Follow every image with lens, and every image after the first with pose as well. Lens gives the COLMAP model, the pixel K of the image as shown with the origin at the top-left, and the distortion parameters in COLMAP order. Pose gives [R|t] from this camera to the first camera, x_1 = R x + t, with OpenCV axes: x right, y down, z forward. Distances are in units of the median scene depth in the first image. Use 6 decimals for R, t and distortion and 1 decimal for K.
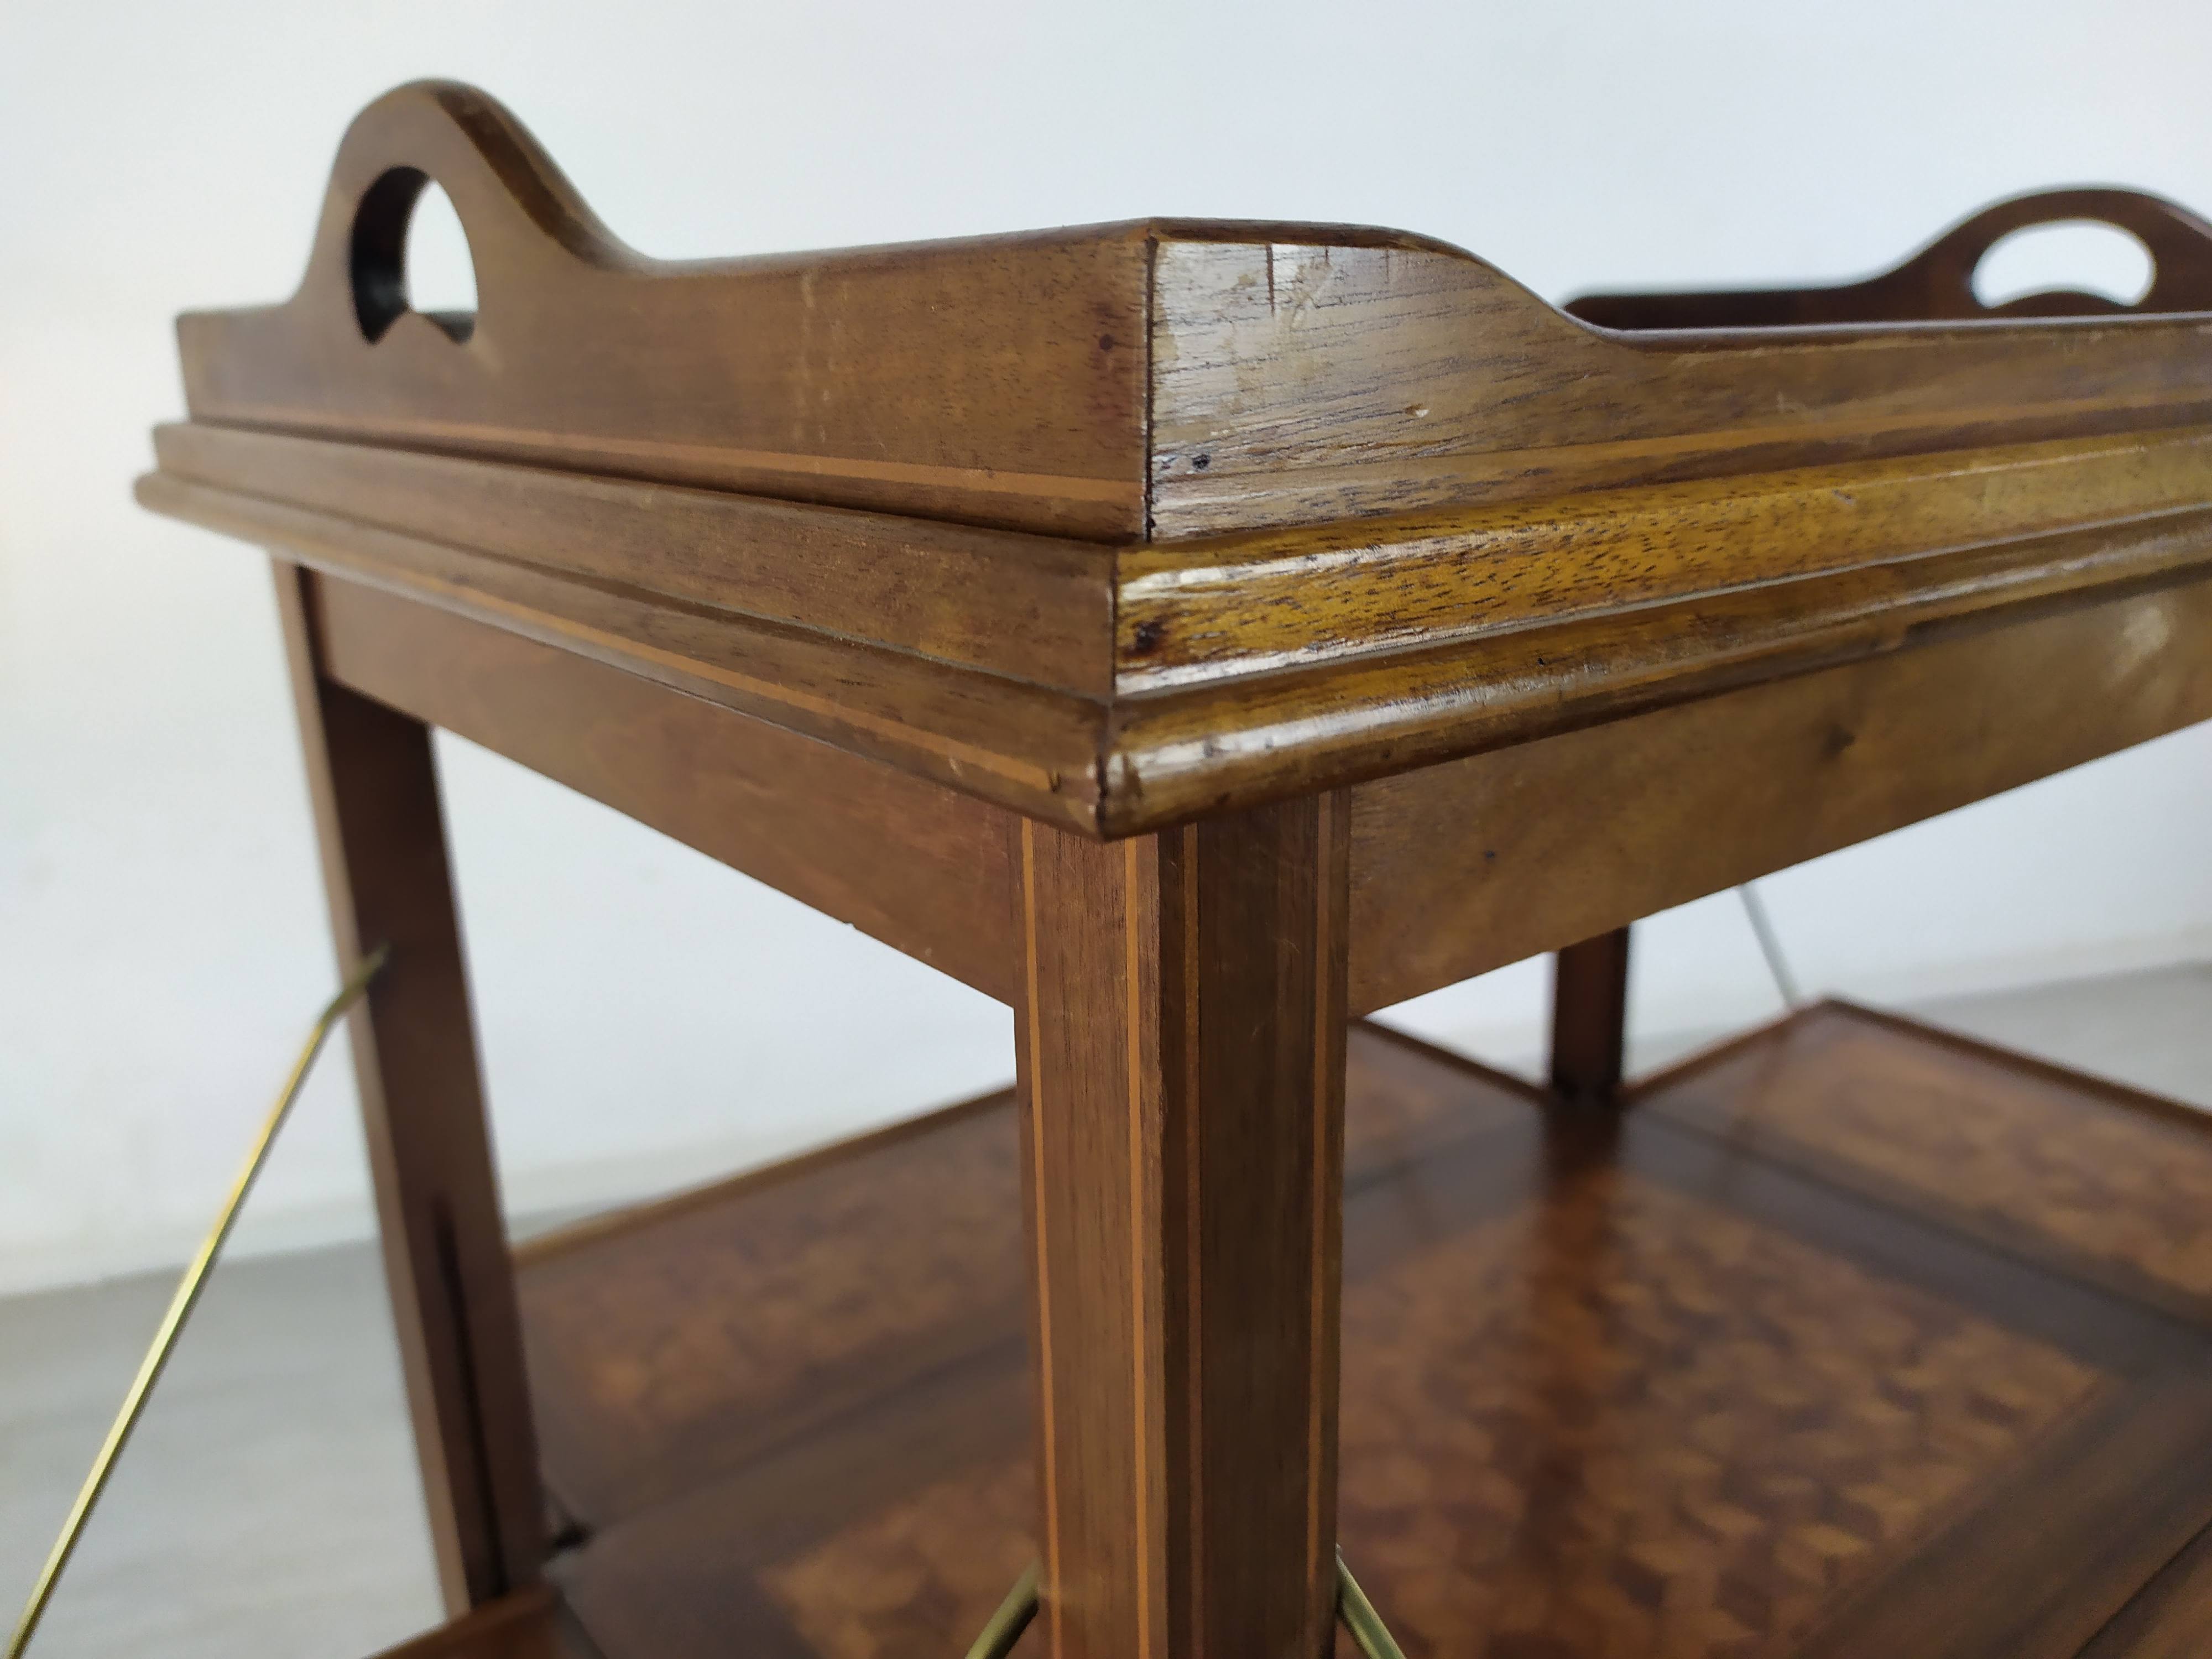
lens RADIAL K [[1727.5, 0, 1107.3], [0, 1727.5, 870.1], [0, 0, 1]] dist [0.027477, -0.063596]
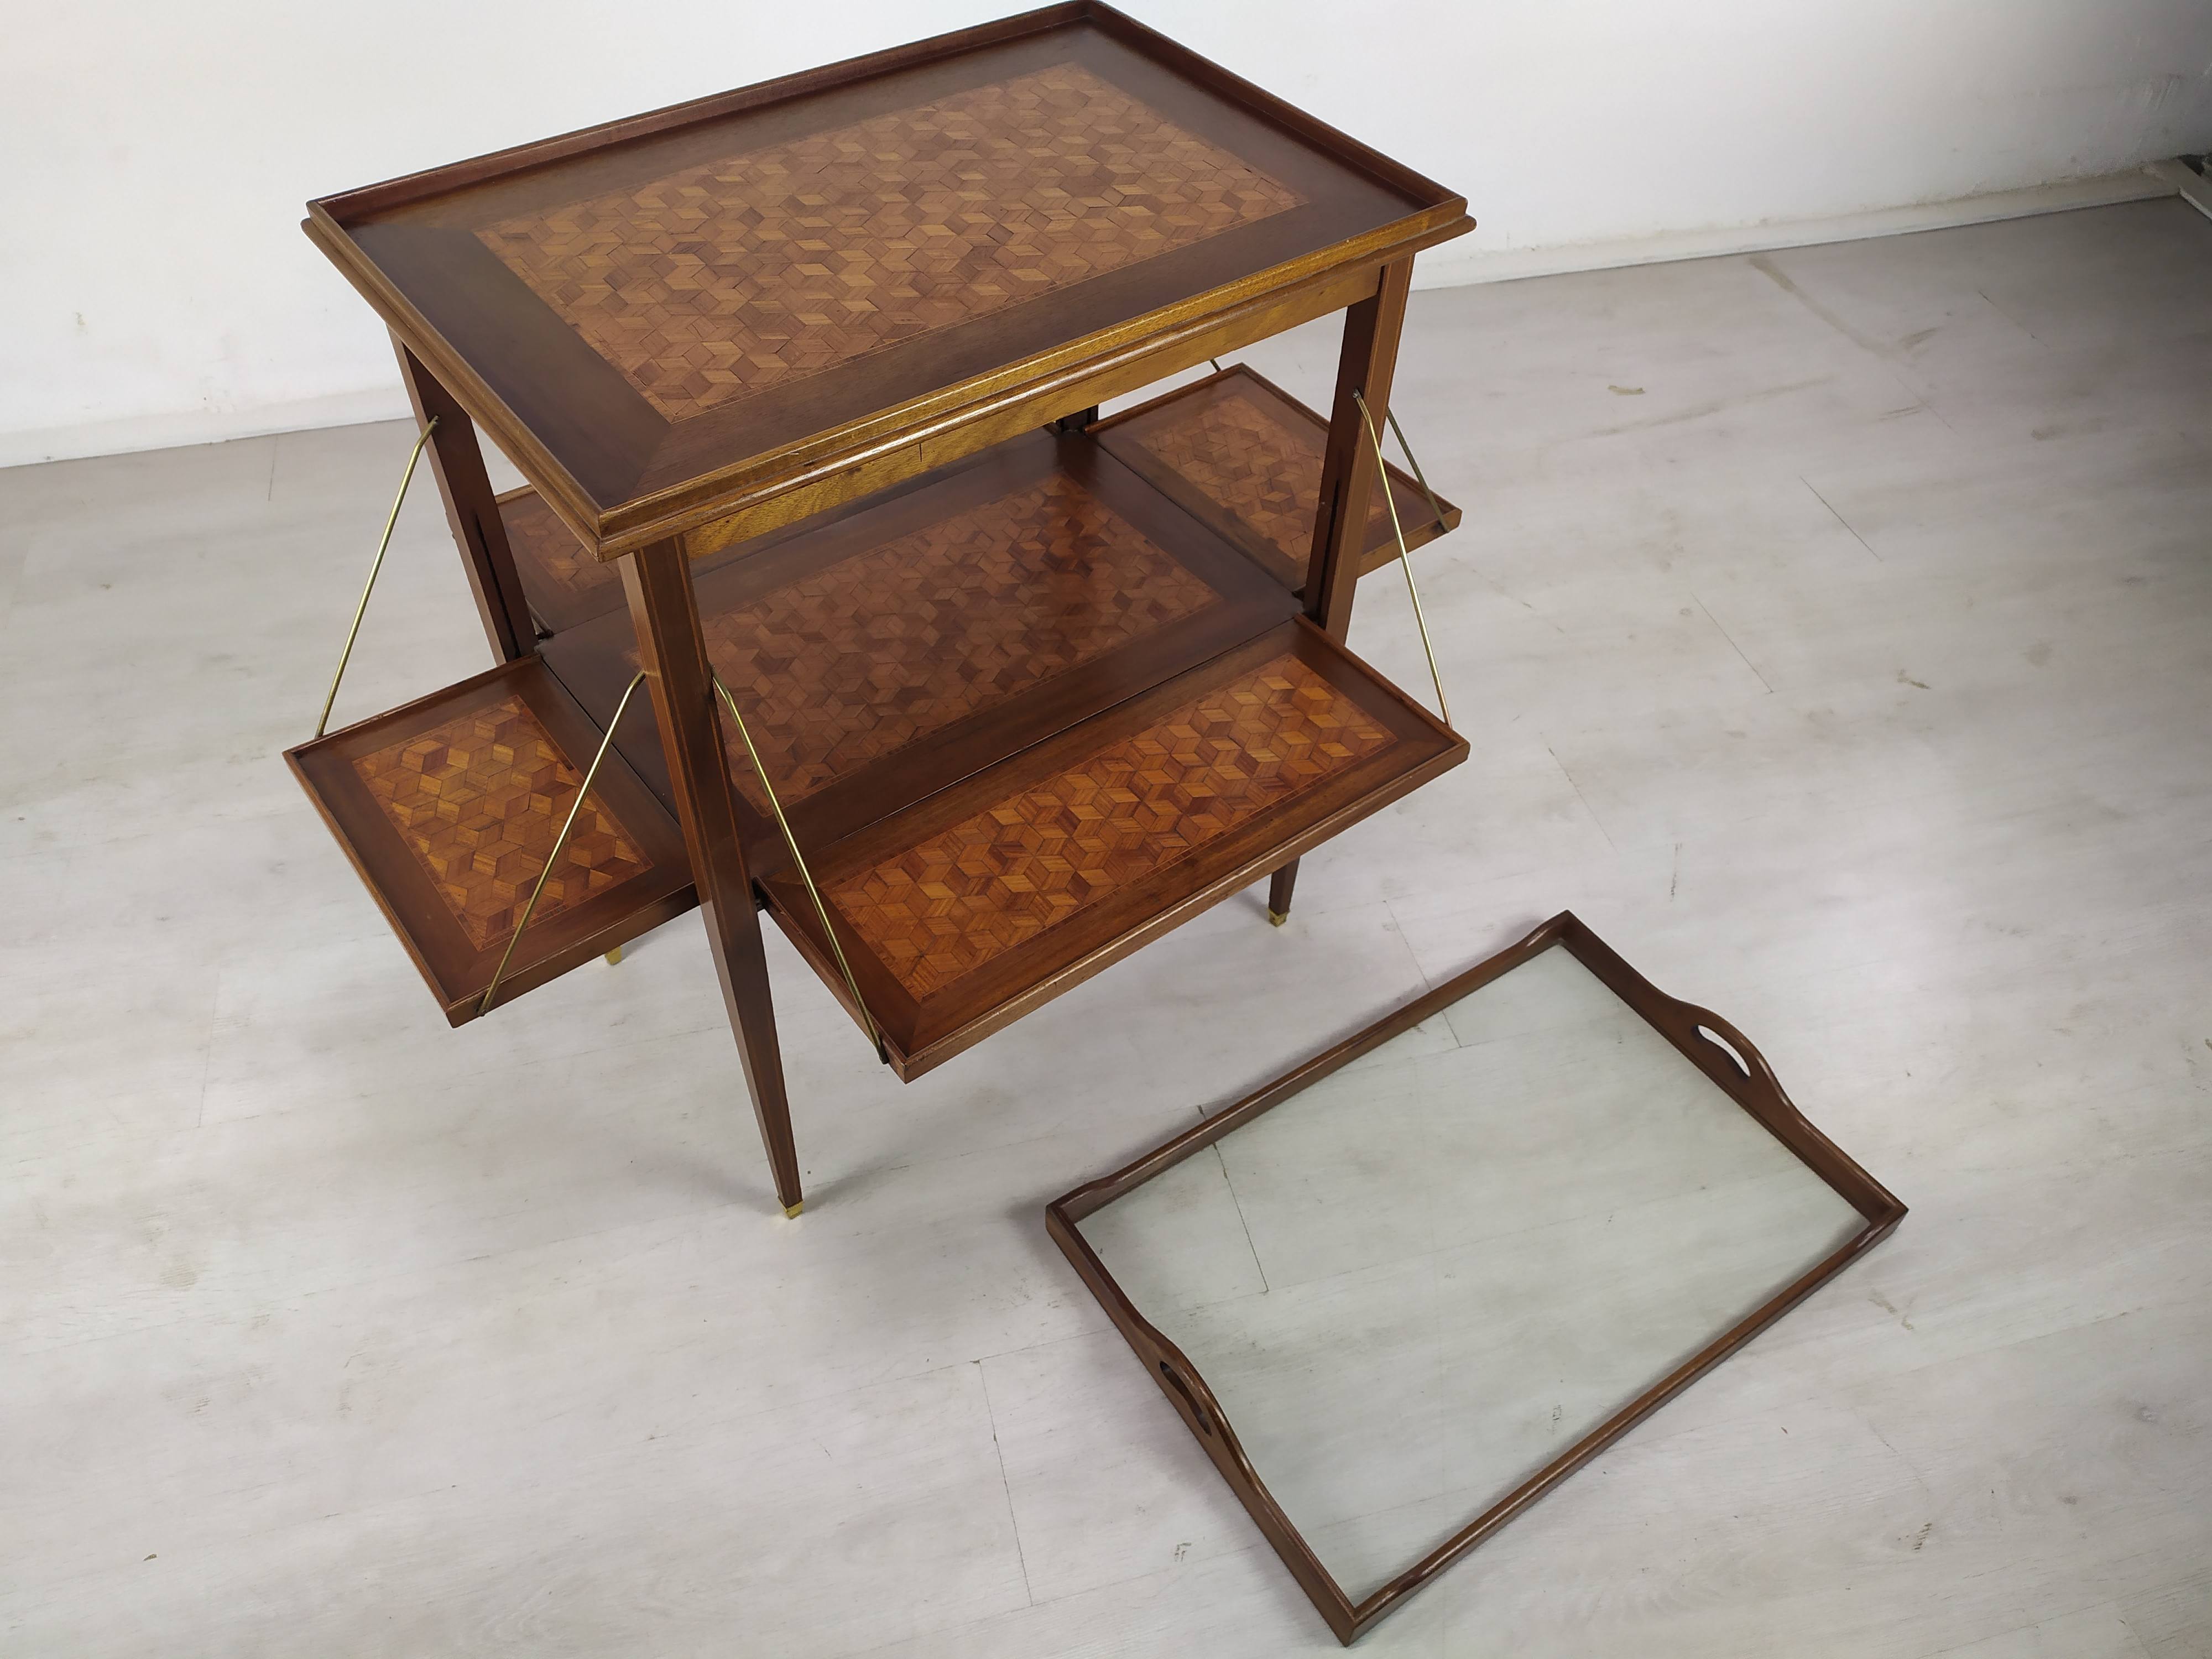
lens RADIAL K [[1633.9, 0, 1095.0], [0, 1633.9, 842.5], [0, 0, 1]] dist [0.048414, -0.045391]
pose [[0.998817, 0.041197, 0.025846, 0.369022], [-0.048573, 0.871452, 0.488071, -0.466765], [-0.002416, -0.488748, 0.872421, -1.032202]]
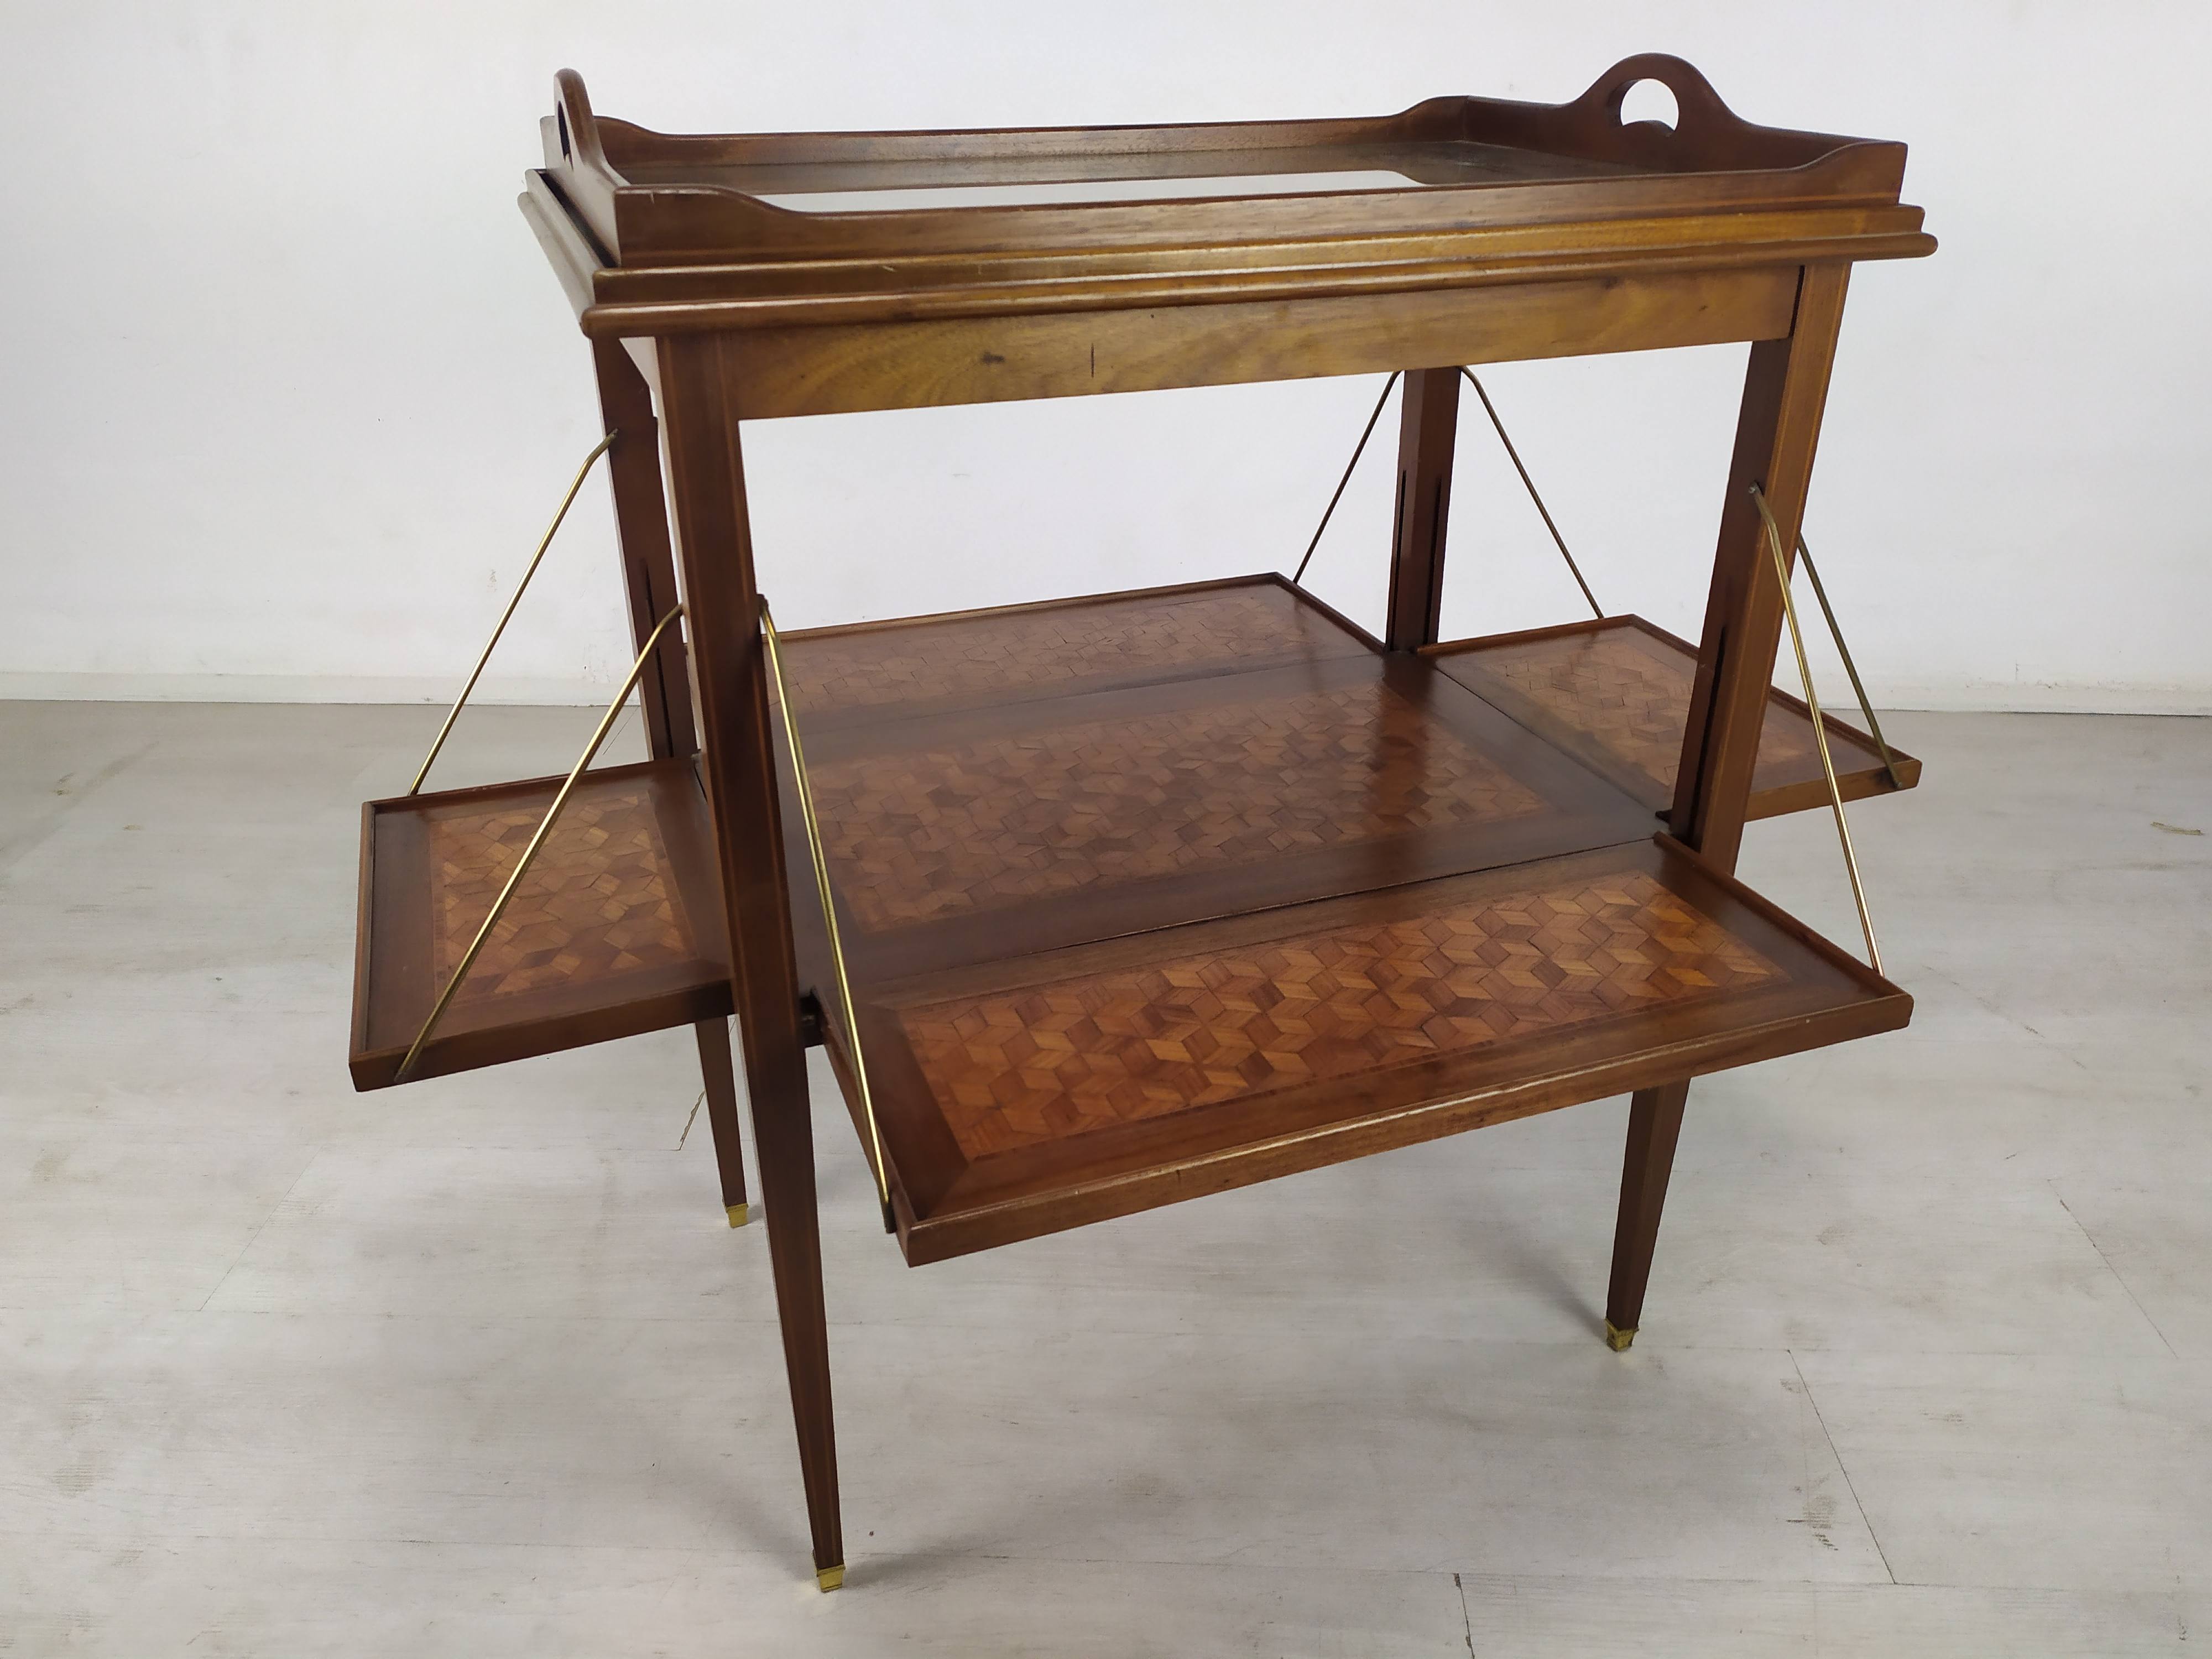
lens RADIAL K [[1659.2, 0, 1106.5], [0, 1659.2, 823.4], [0, 0, 1]] dist [0.049554, -0.044979]
pose [[0.953293, 0.152010, -0.261010, 0.585008], [-0.108242, 0.978666, 0.174631, 0.071131], [0.281987, -0.138222, 0.949409, -0.658109]]
